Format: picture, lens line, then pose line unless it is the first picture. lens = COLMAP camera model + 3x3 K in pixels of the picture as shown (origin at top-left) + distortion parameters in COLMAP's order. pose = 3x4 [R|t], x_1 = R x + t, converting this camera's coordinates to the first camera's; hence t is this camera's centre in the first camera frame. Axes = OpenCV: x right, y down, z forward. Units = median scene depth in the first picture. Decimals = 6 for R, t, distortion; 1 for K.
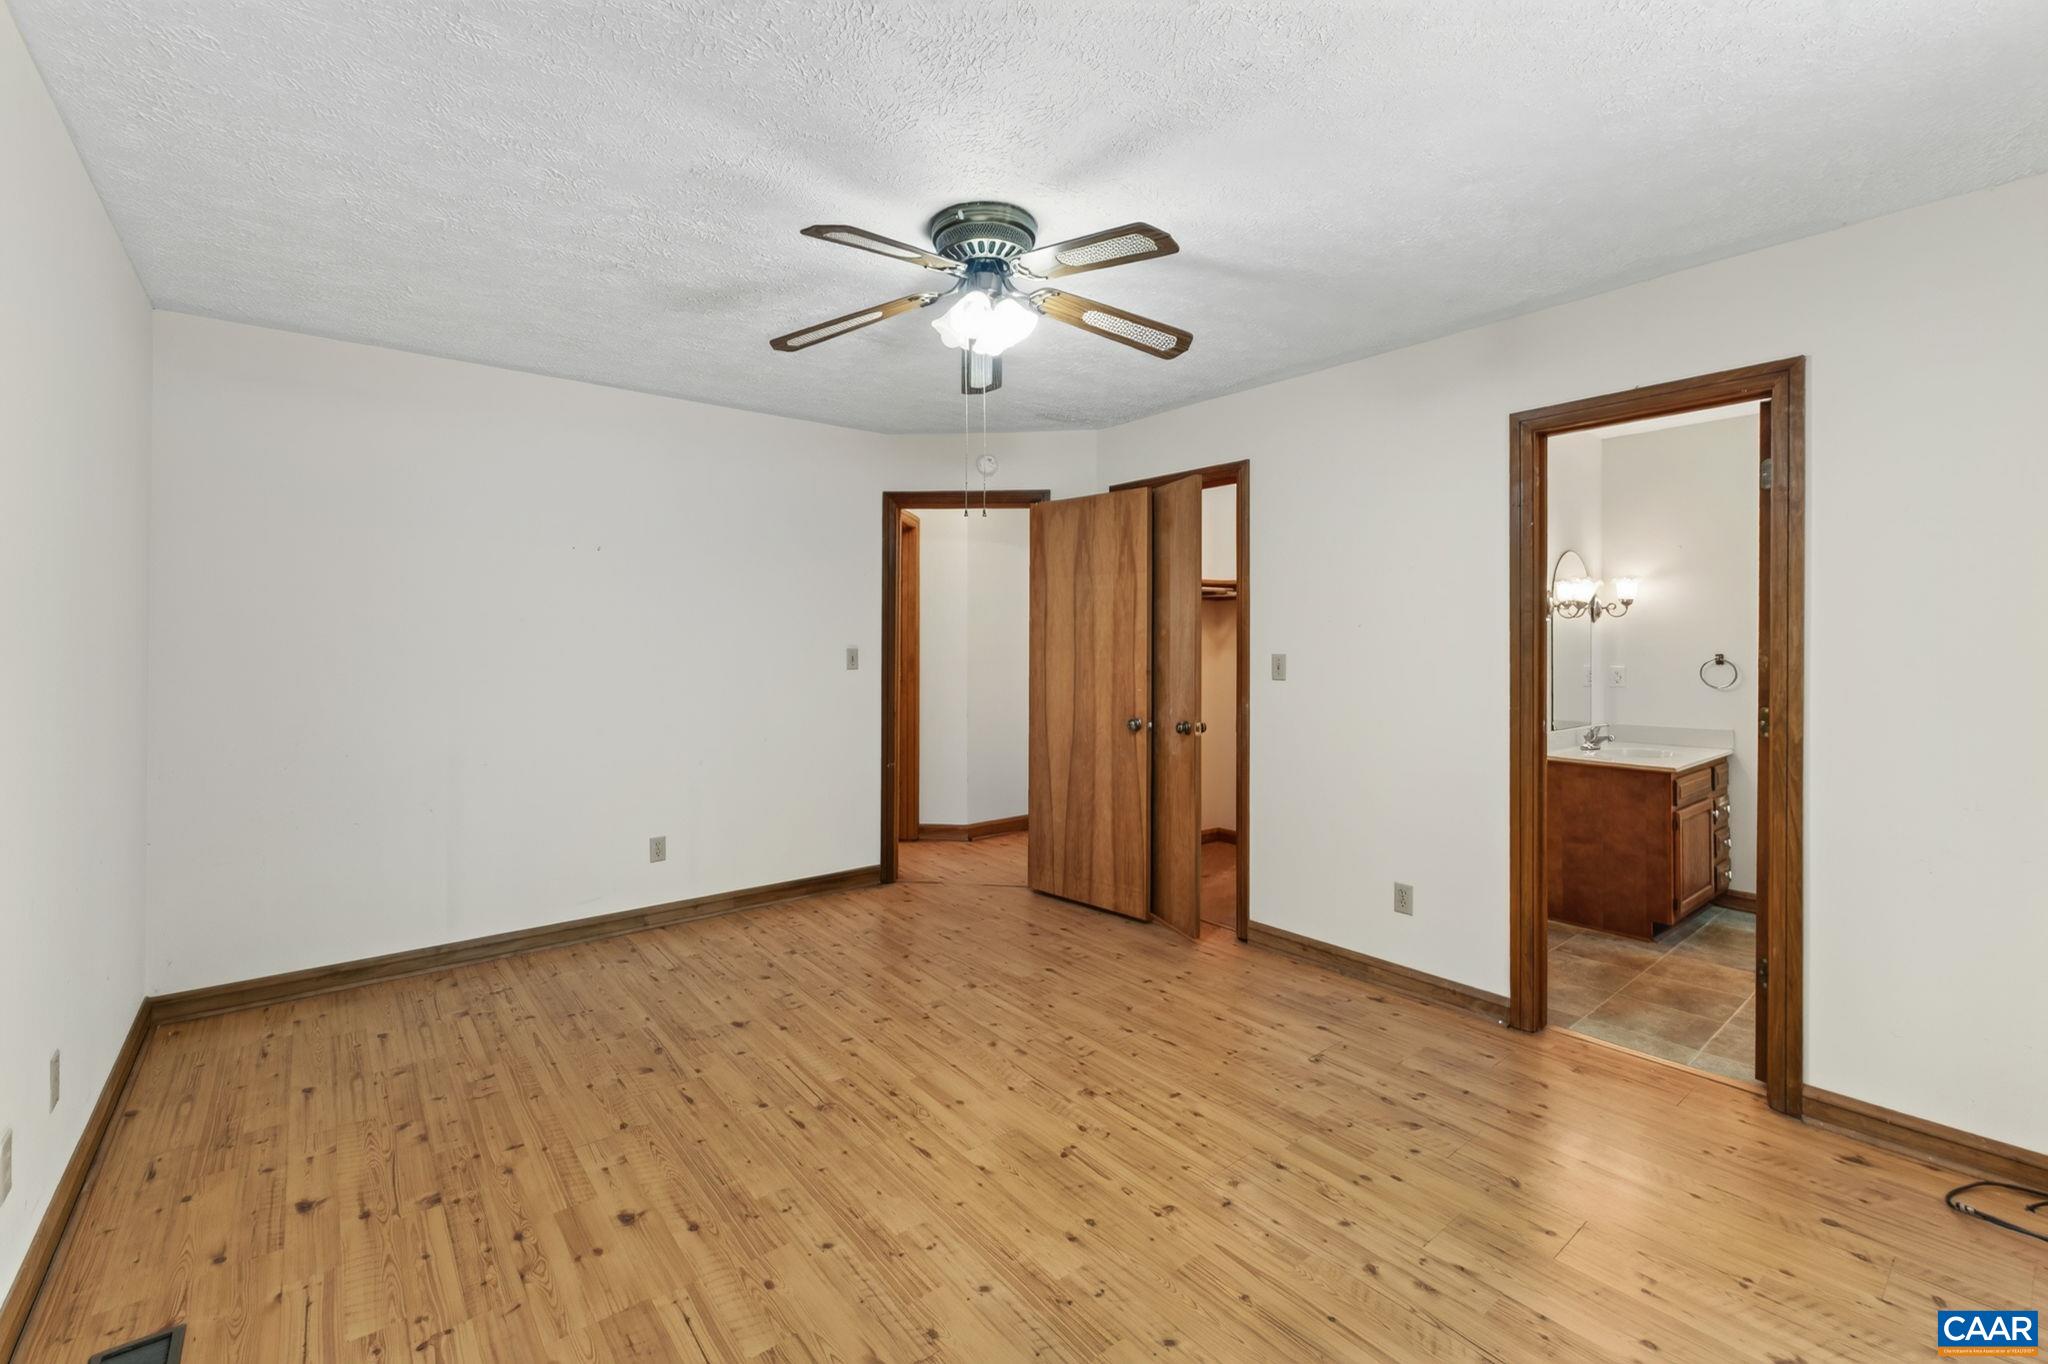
lens RADIAL K [[865.4, 0, 1025.1], [0, 865.4, 645.5], [0, 0, 1]] dist [0.002114, -0.000438]
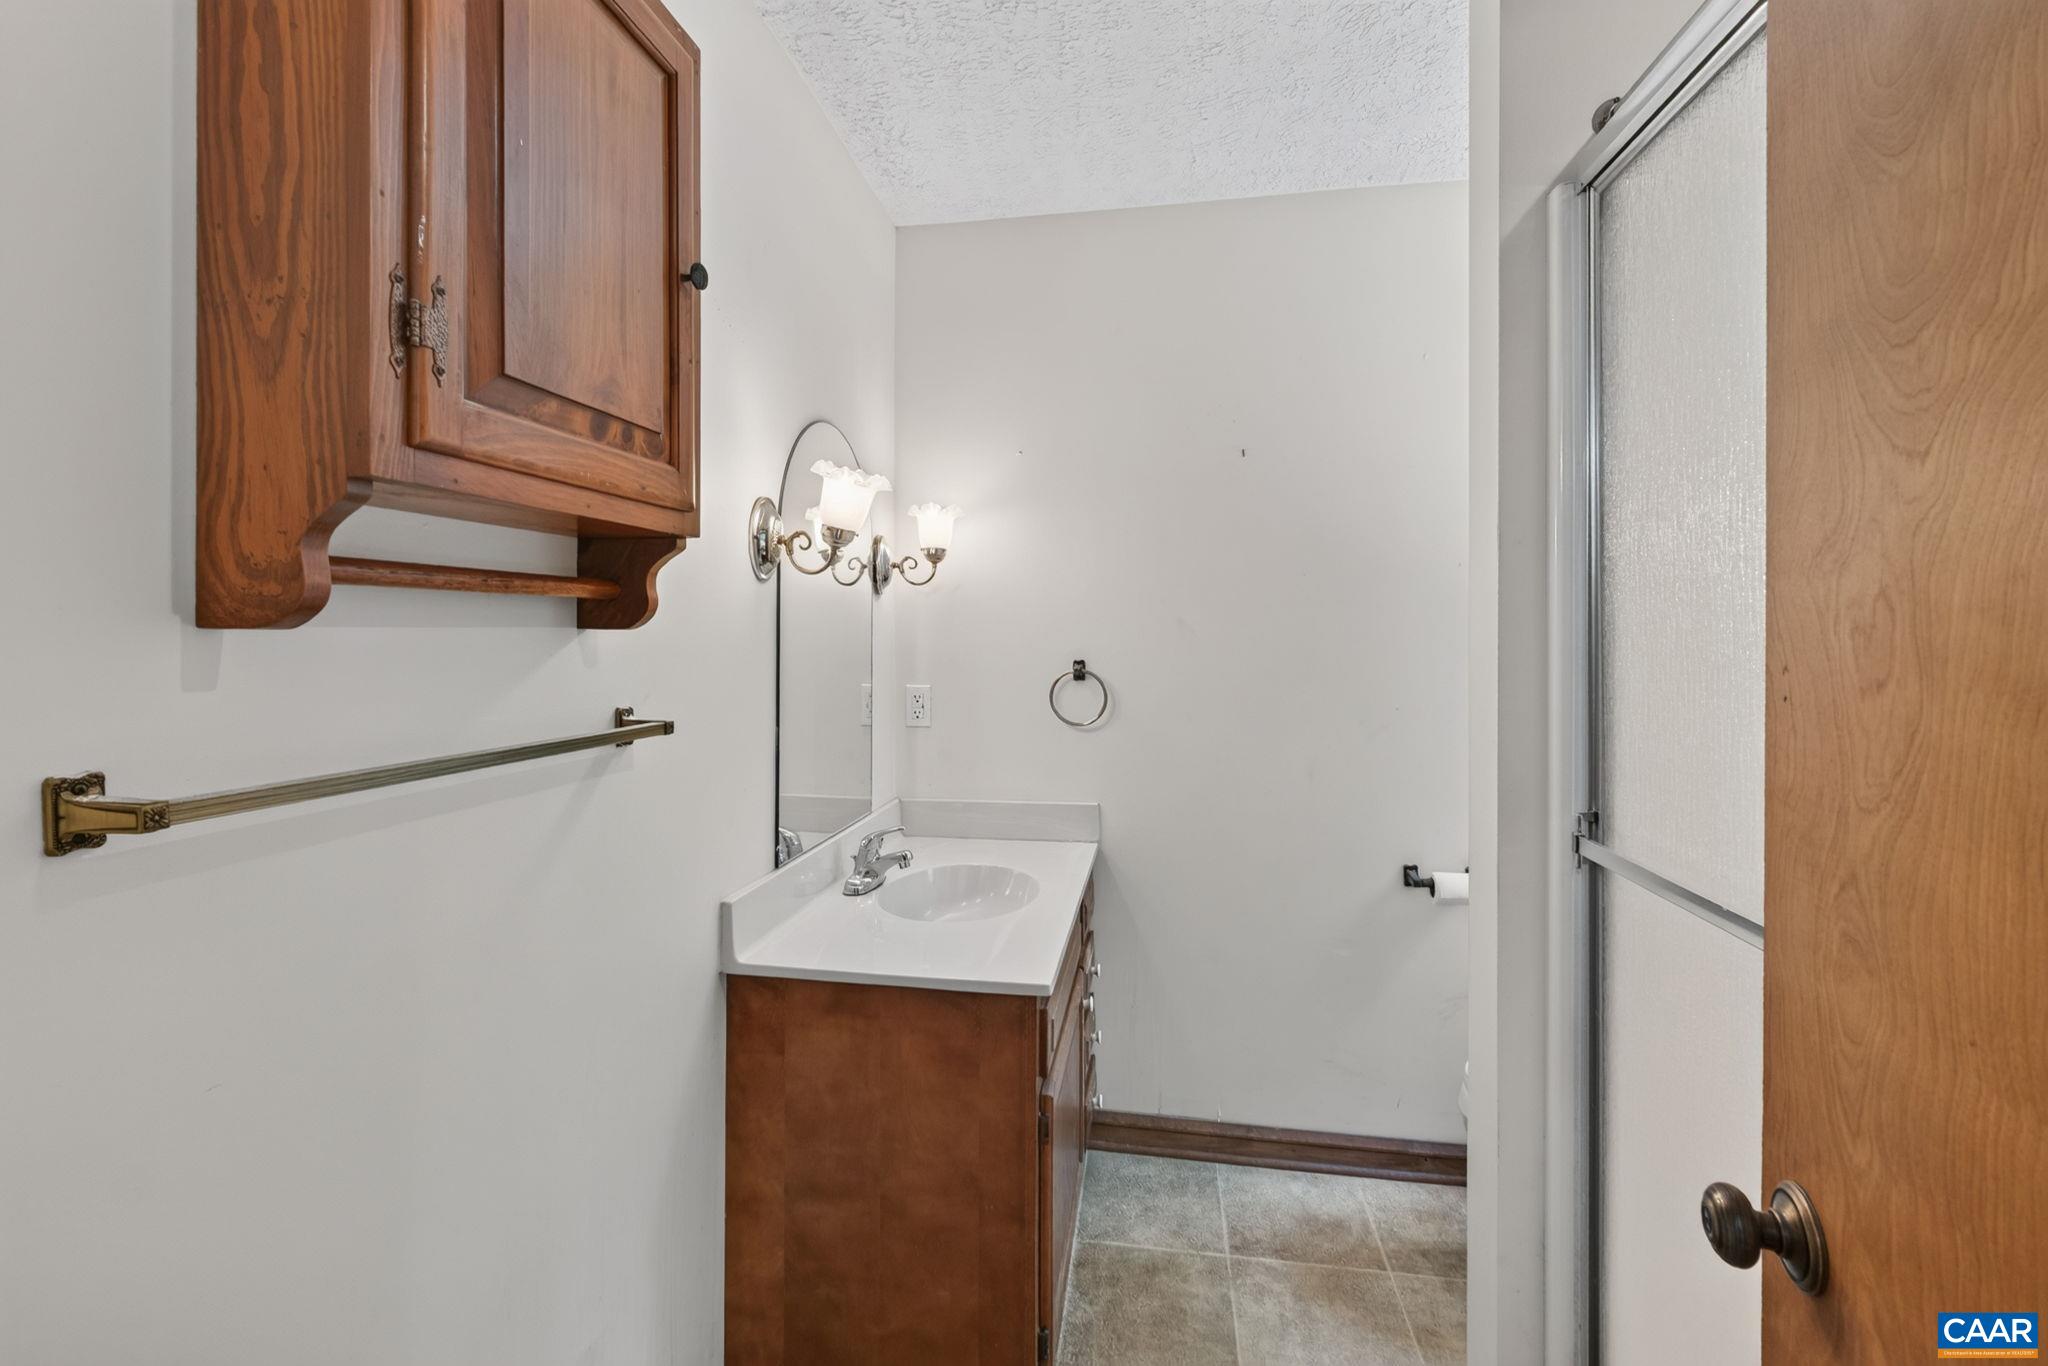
lens RADIAL K [[865.4, 0, 1025.1], [0, 865.4, 646.5], [0, 0, 1]] dist [0.002114, -0.000438]
pose [[0.753352, 0.001797, 0.657615, 0.433266], [-0.003805, 0.999991, 0.001627, 0.000932], [-0.657607, -0.003728, 0.753352, 0.628994]]
